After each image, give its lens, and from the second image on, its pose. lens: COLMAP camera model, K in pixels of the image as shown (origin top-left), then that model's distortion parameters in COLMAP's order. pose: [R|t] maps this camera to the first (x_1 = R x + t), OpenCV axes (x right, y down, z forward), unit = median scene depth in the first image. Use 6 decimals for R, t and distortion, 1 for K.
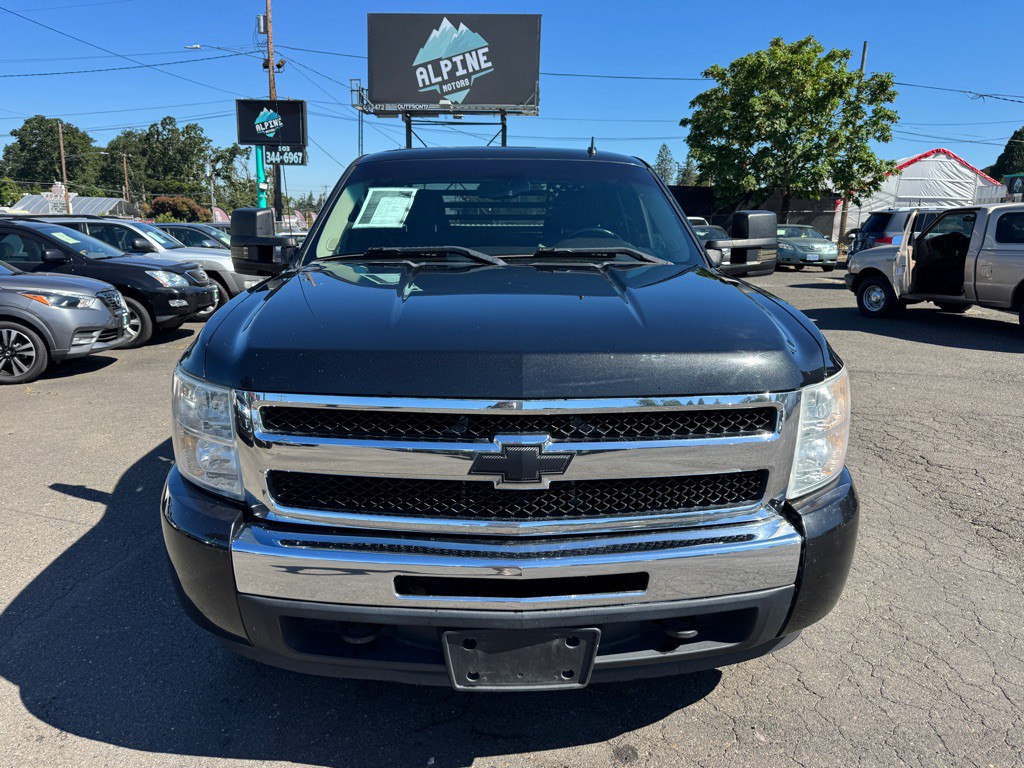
lens RADIAL K [[768.5, 0, 514.3], [0, 768.5, 368.1], [0, 0, 1]] dist [0.006678, -0.000940]
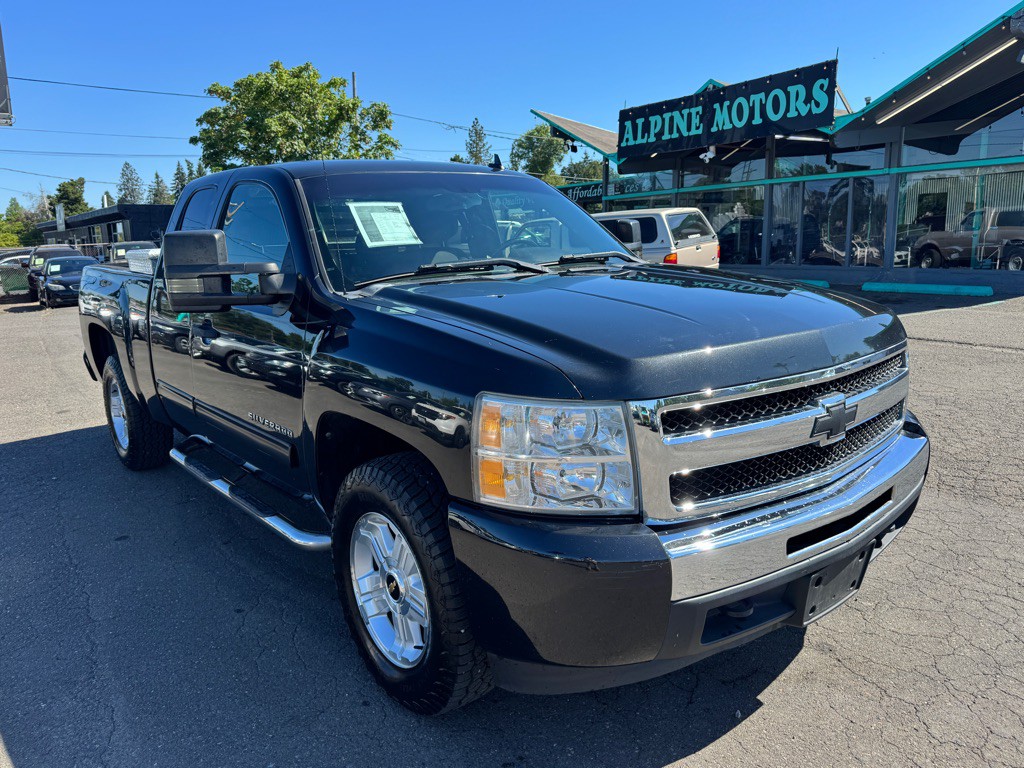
lens RADIAL K [[768.5, 0, 514.3], [0, 768.5, 368.1], [0, 0, 1]] dist [0.006678, -0.000940]
pose [[0.803767, -0.138459, 0.578609, -0.059556], [0.152902, 0.987950, 0.024011, -0.003423], [-0.574961, 0.069171, 0.815252, 0.016245]]
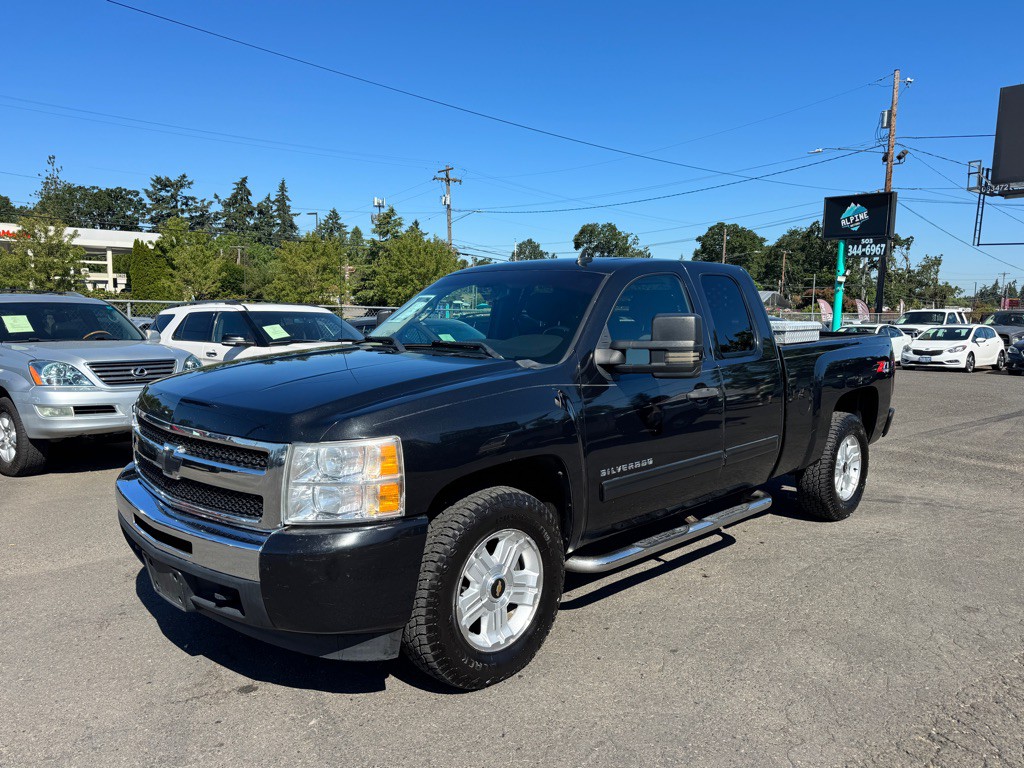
lens RADIAL K [[768.5, 0, 514.3], [0, 768.5, 368.1], [0, 0, 1]] dist [0.006678, -0.000940]
pose [[0.676935, 0.060144, -0.733582, 0.087903], [-0.143970, 0.988224, -0.051831, -0.005191], [0.721826, 0.140700, 0.677622, 0.017566]]
